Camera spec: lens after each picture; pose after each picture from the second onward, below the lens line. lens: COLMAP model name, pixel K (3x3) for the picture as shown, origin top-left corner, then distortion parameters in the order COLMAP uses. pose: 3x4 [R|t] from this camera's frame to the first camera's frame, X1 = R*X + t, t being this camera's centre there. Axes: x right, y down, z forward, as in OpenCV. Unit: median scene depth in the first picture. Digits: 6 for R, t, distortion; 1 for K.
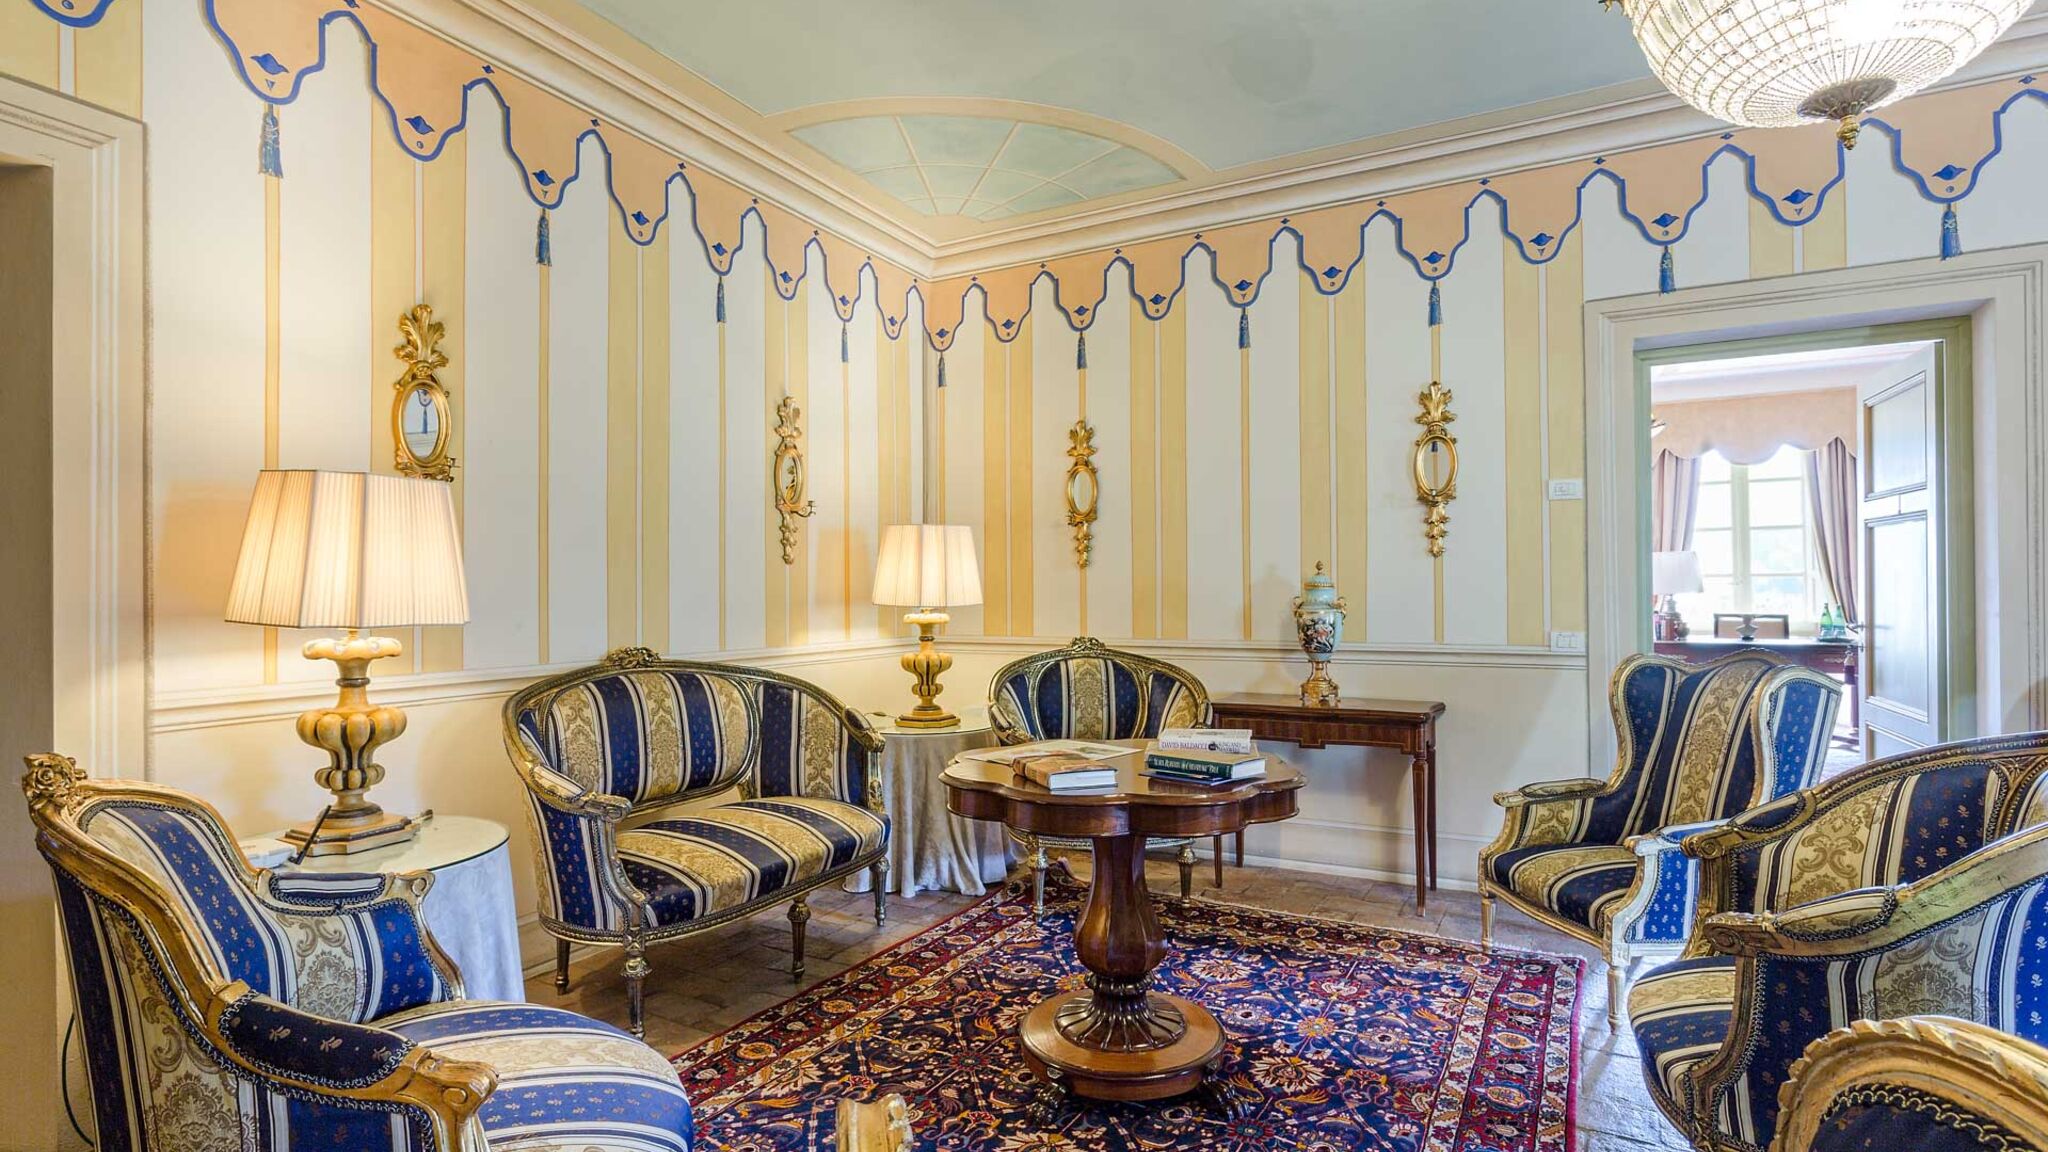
lens RADIAL K [[1011.4, 0, 1028.1], [0, 1011.4, 585.9], [0, 0, 1]] dist [-0.000883, 0.001003]
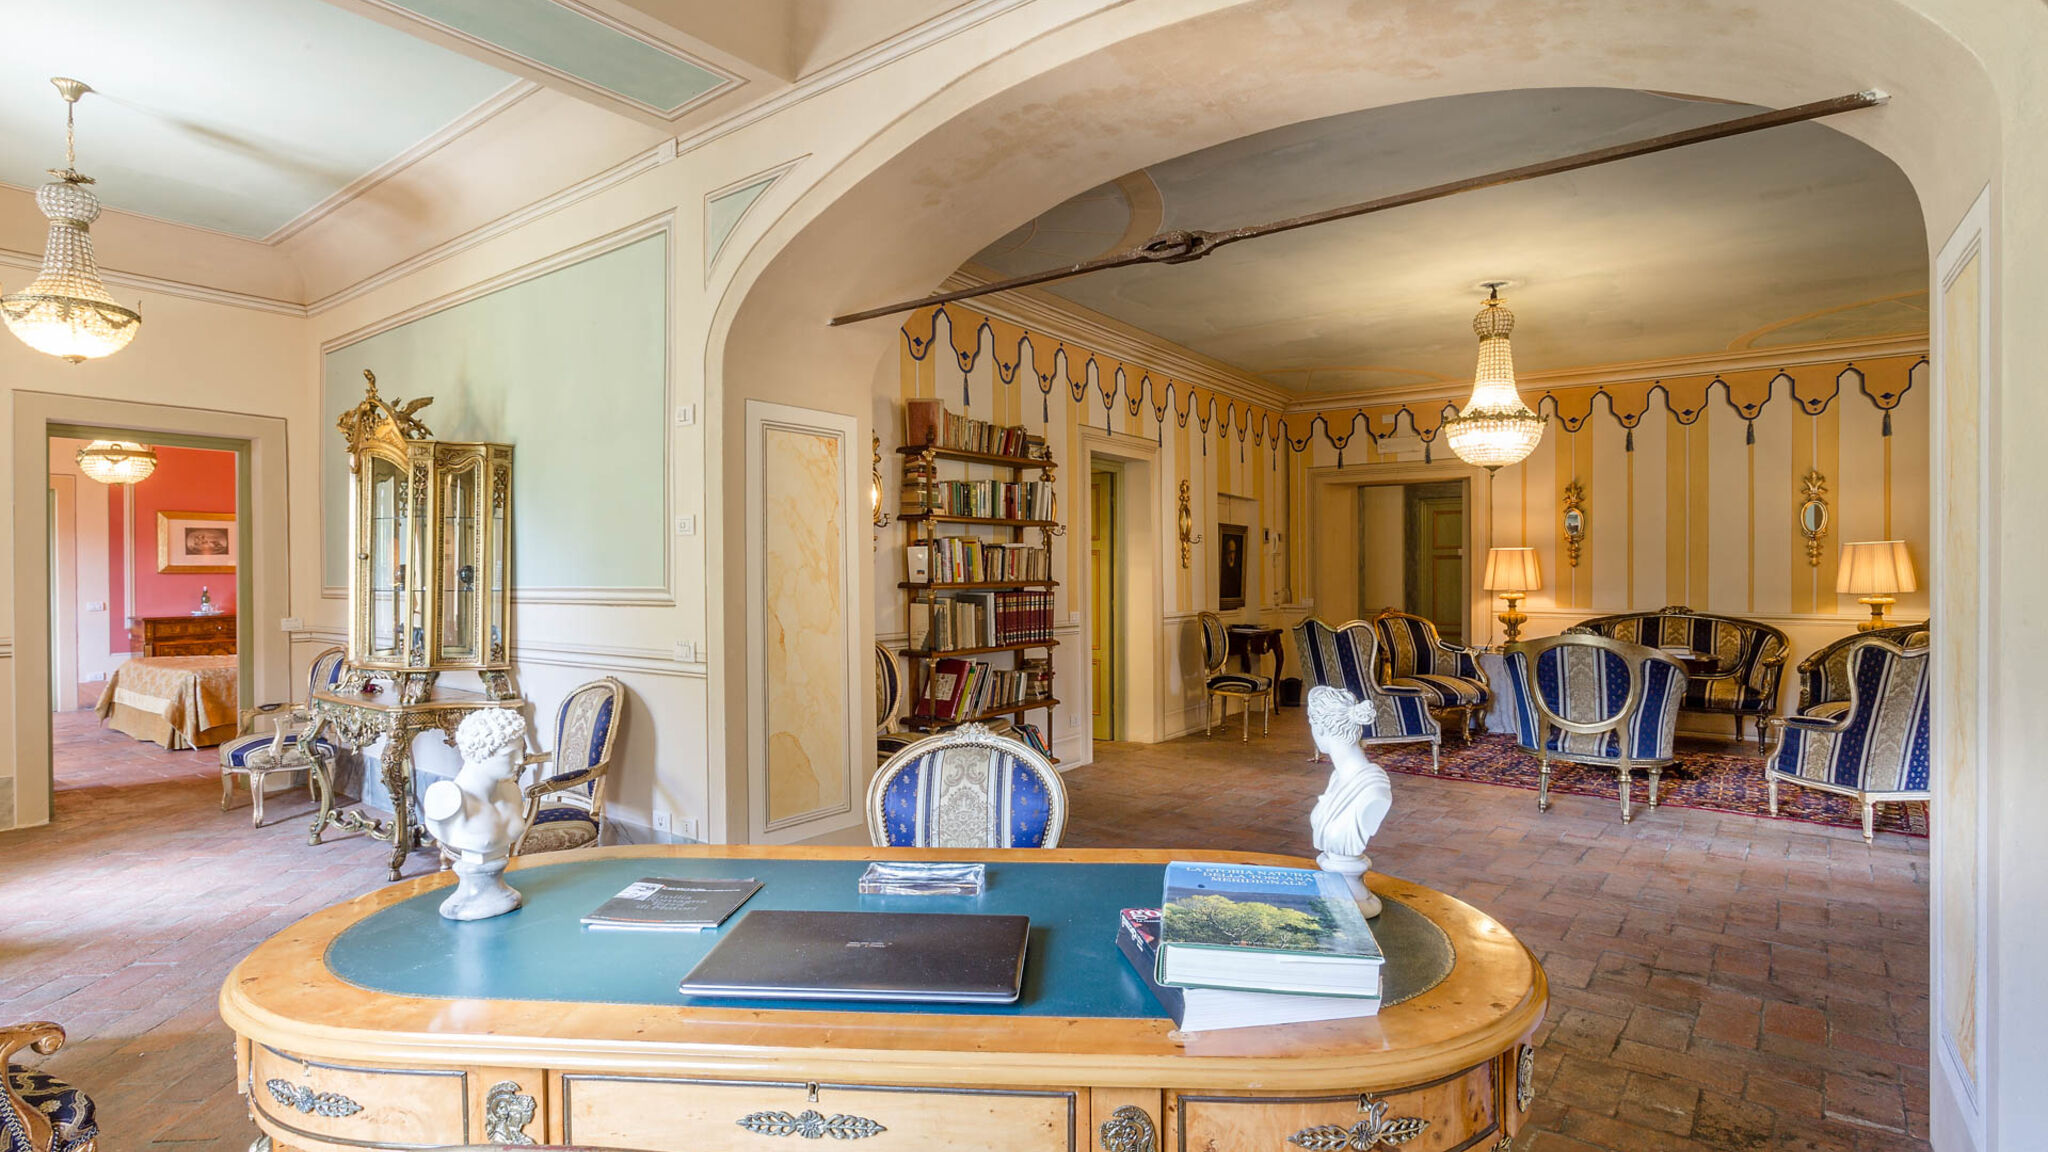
lens RADIAL K [[1011.4, 0, 1030.3], [0, 1011.4, 579.3], [0, 0, 1]] dist [-0.000883, 0.001003]
pose [[-0.211798, 0.007554, -0.977284, 1.543020], [0.003329, 0.999970, 0.007008, -0.013365], [0.977308, -0.001769, -0.211817, 0.049851]]
